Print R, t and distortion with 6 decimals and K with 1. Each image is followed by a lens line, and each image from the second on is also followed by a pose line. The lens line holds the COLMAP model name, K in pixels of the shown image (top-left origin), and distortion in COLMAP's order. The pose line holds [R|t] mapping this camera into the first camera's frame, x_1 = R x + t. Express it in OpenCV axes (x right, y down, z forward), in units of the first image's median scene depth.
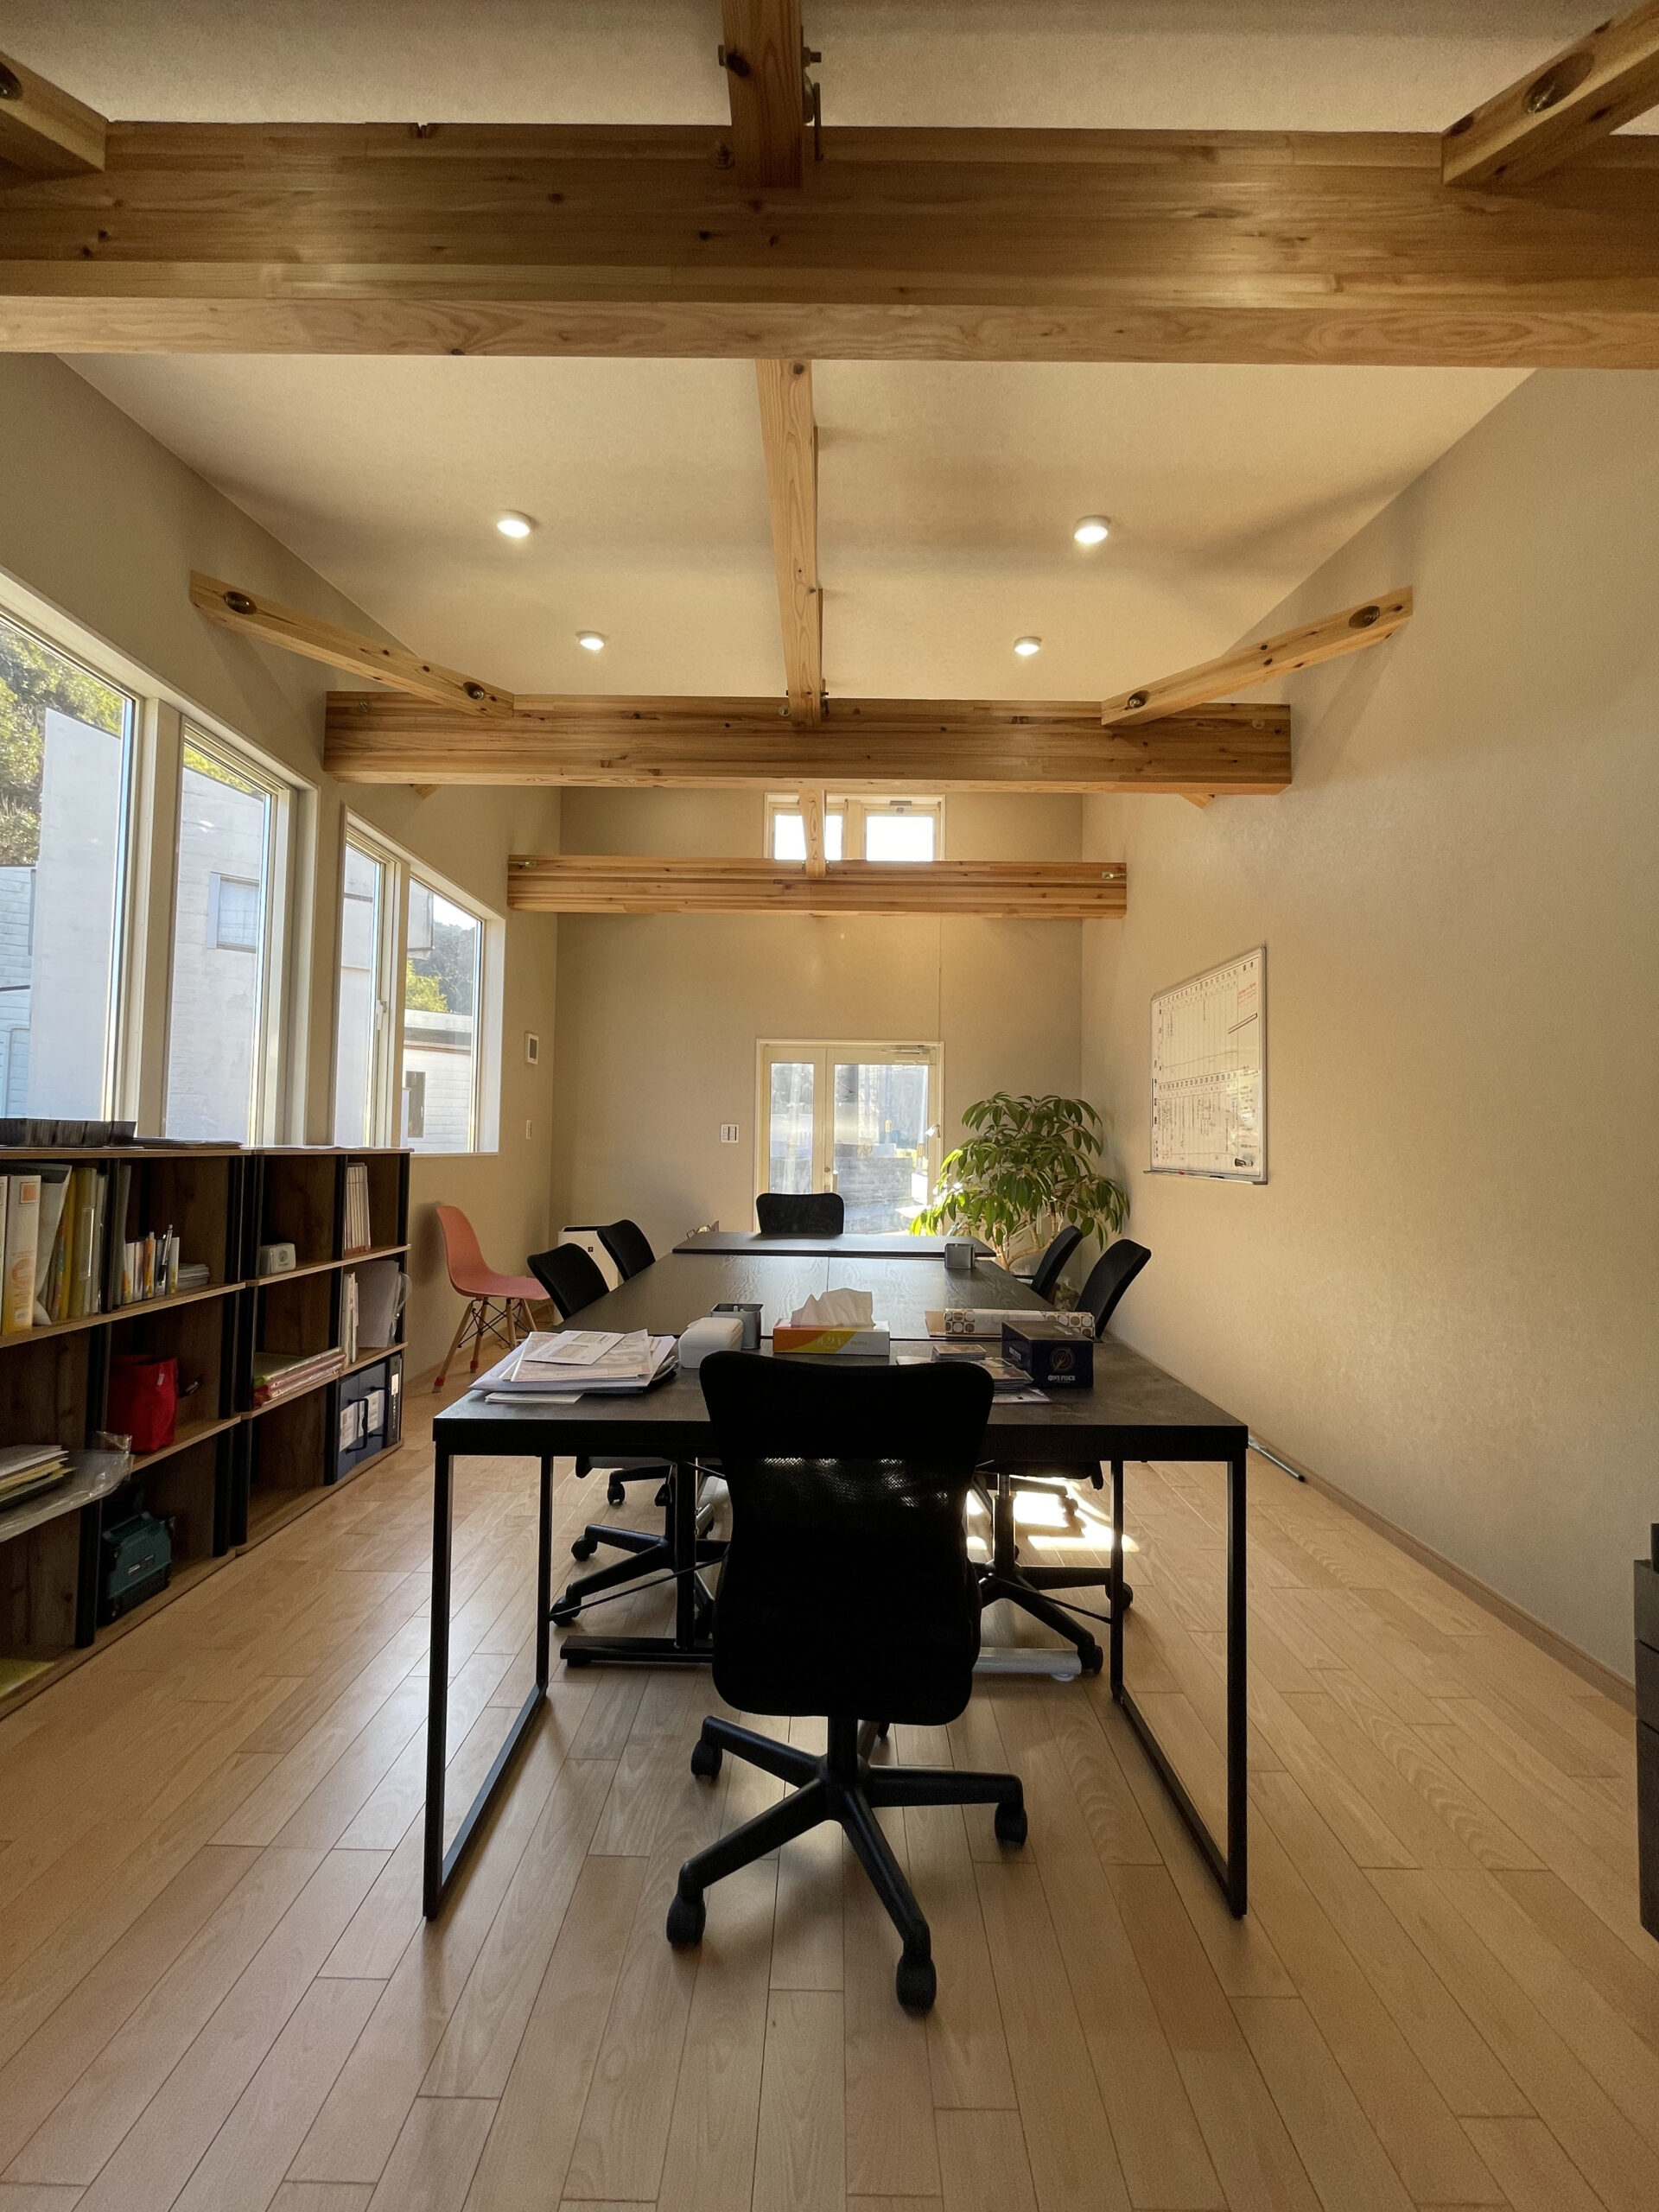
lens RADIAL K [[892.8, 0, 831.0], [0, 892.8, 1108.2], [0, 0, 1]] dist [-0.002353, -0.000092]
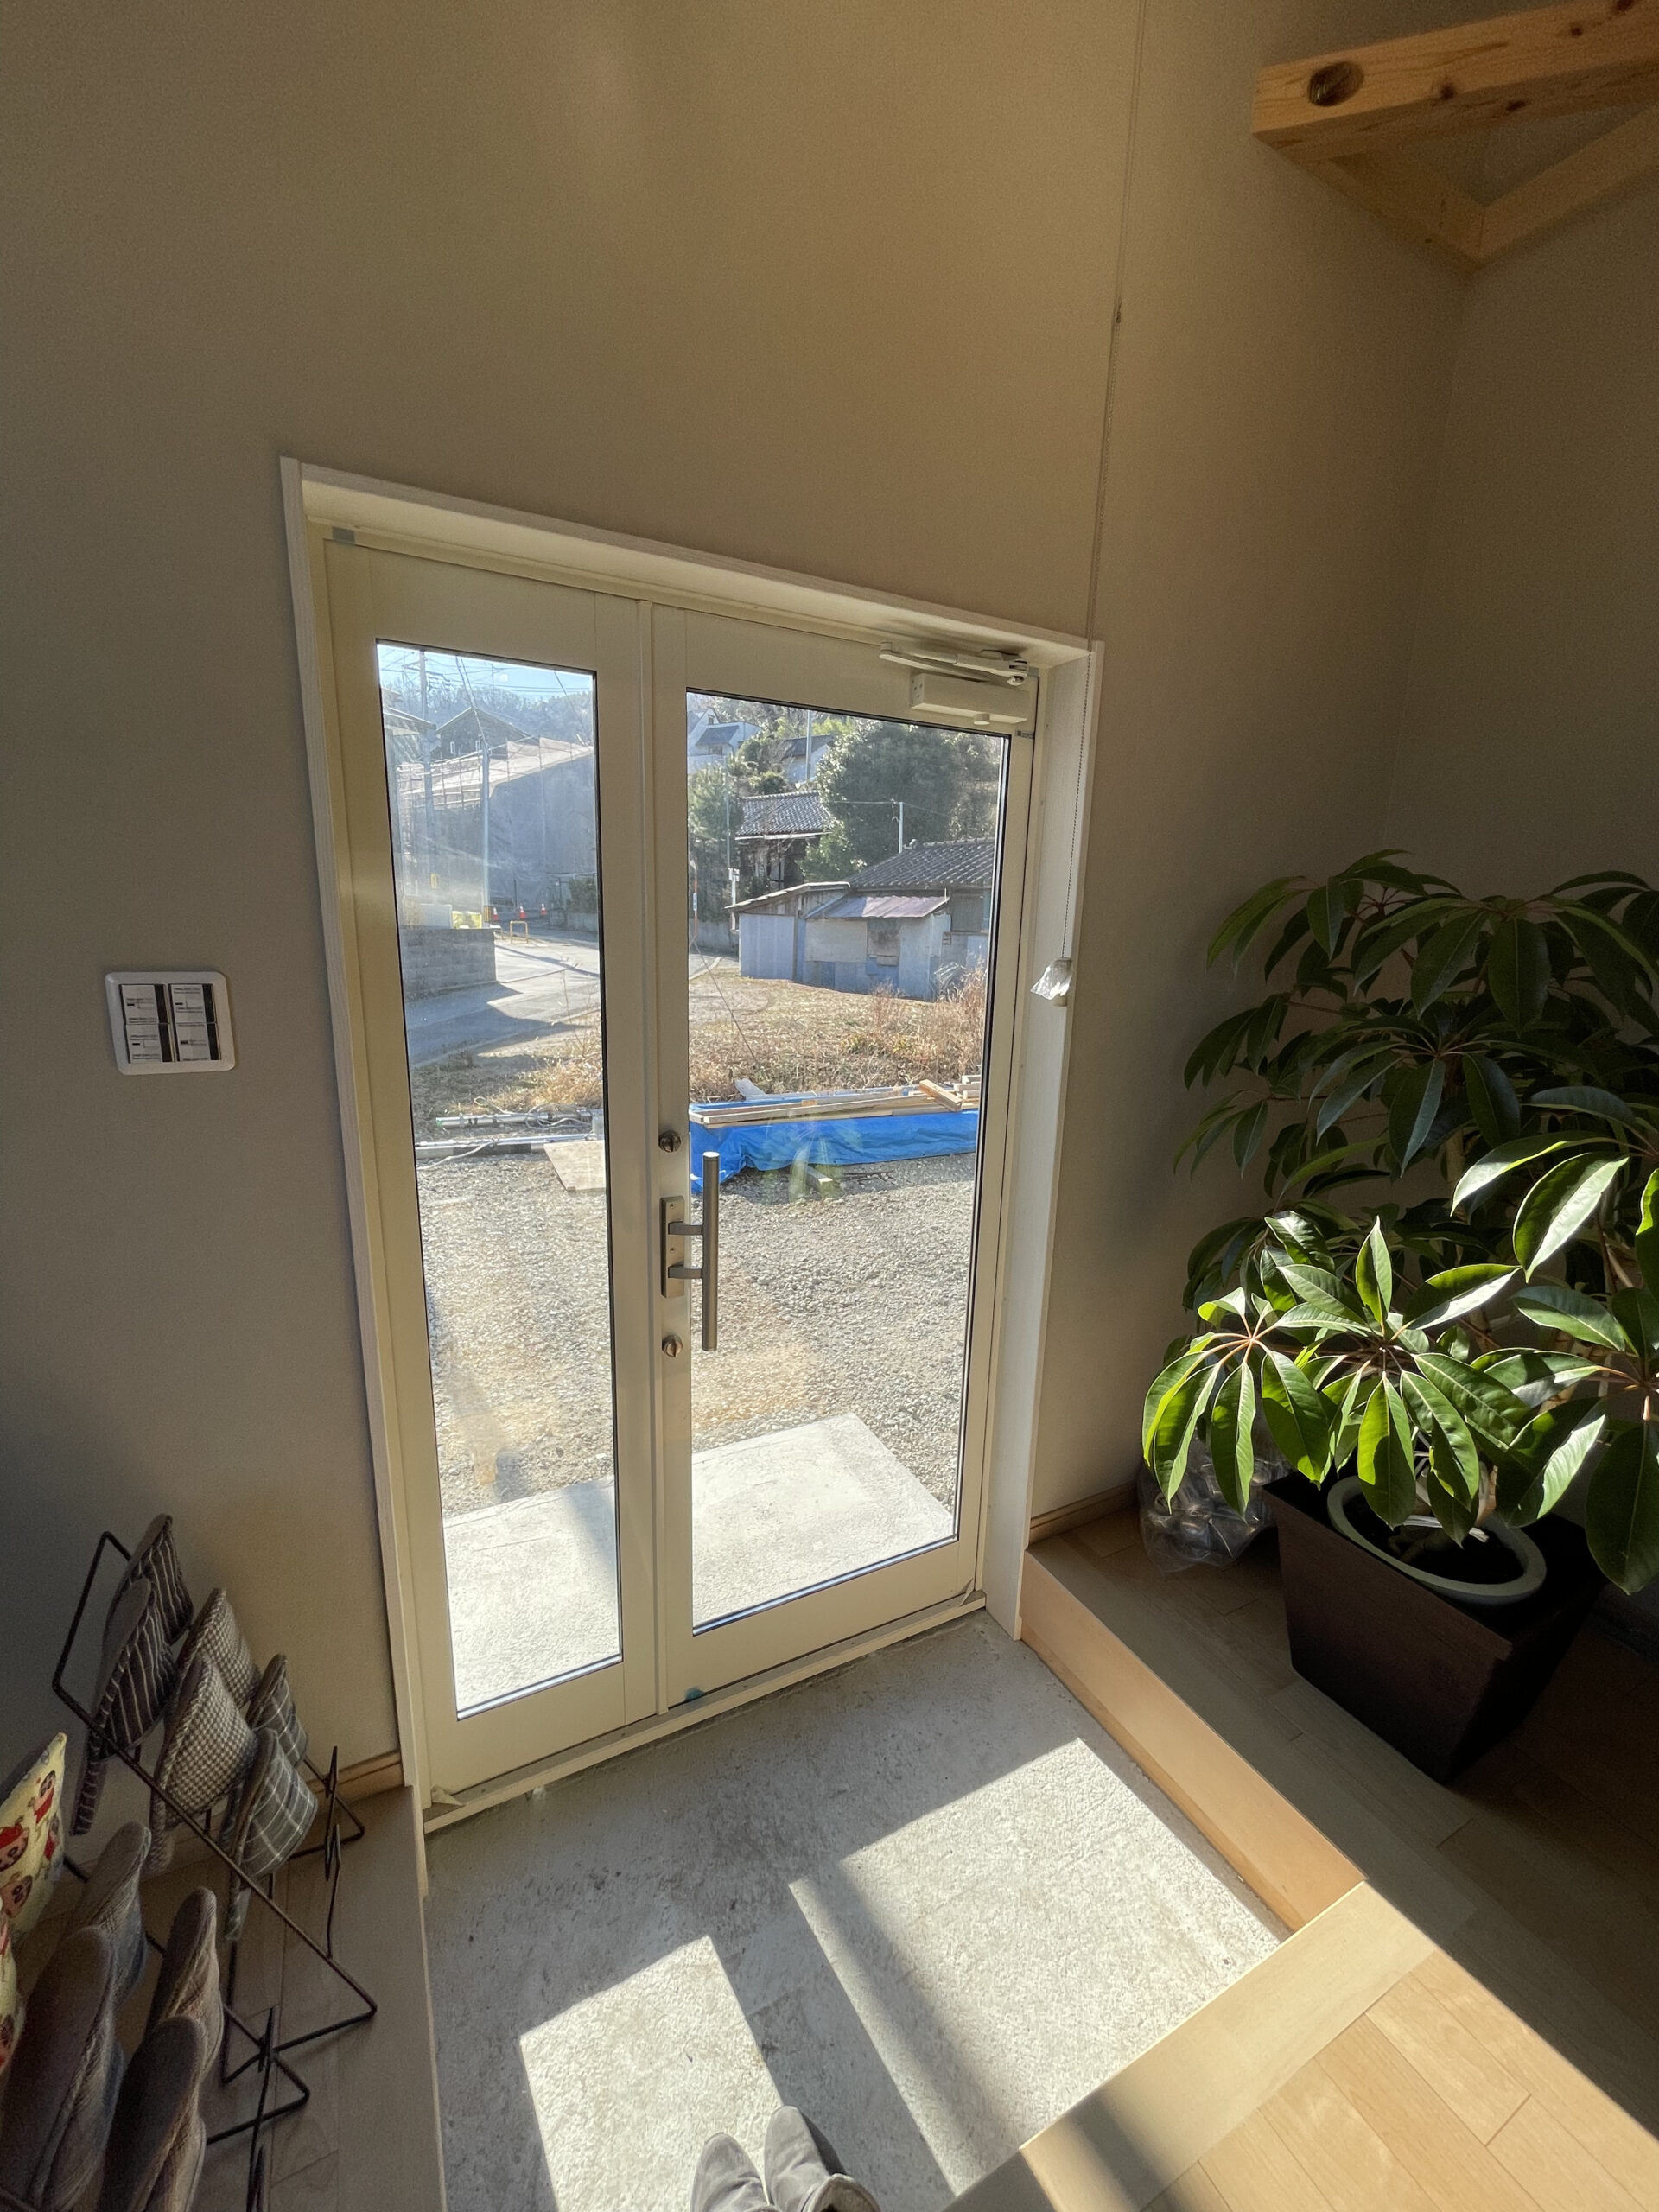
lens RADIAL K [[892.8, 0, 831.0], [0, 892.8, 1108.2], [0, 0, 1]] dist [-0.002353, -0.000092]
pose [[0.882138, -0.091190, 0.462078, -0.081690], [-0.033700, 0.966343, 0.255041, -0.005750], [-0.469783, -0.240554, 0.849375, 0.776715]]
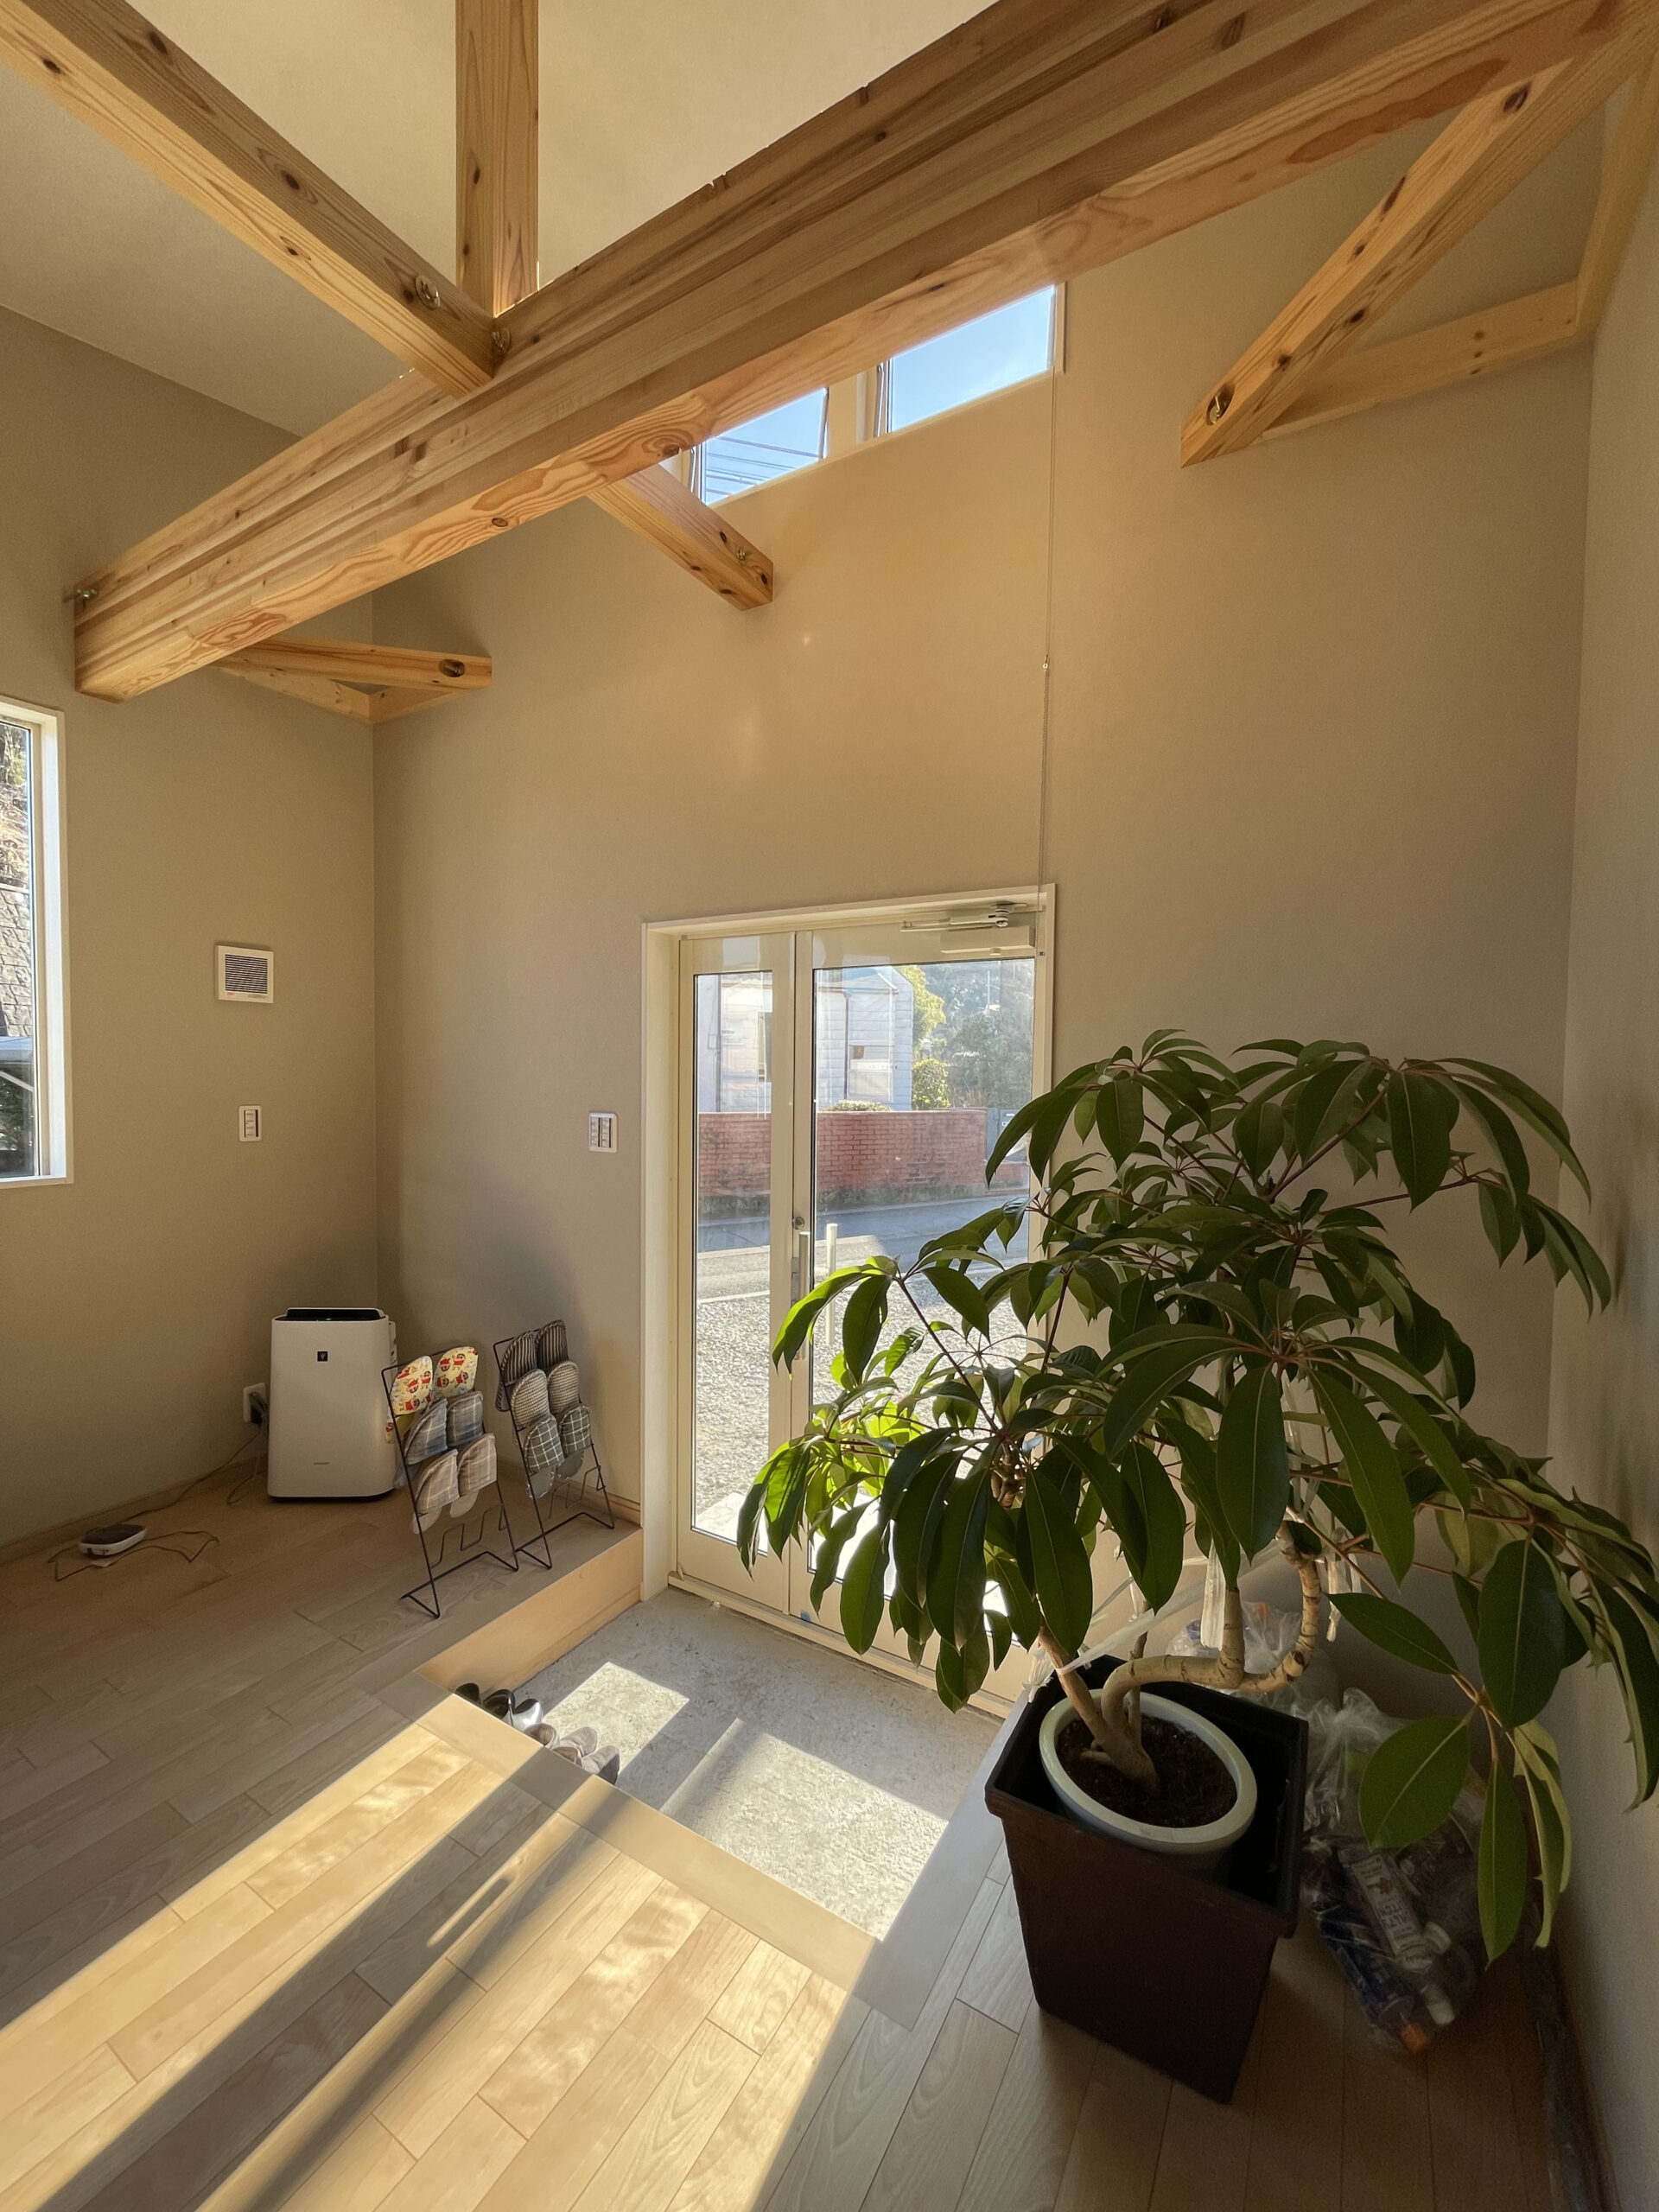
lens RADIAL K [[892.8, 0, 831.0], [0, 892.8, 1108.2], [0, 0, 1]] dist [-0.002353, -0.000092]
pose [[0.860618, 0.016737, -0.508976, 0.227151], [0.022056, 0.997297, 0.070089, -0.014950], [0.508773, -0.071546, 0.857923, 0.655769]]
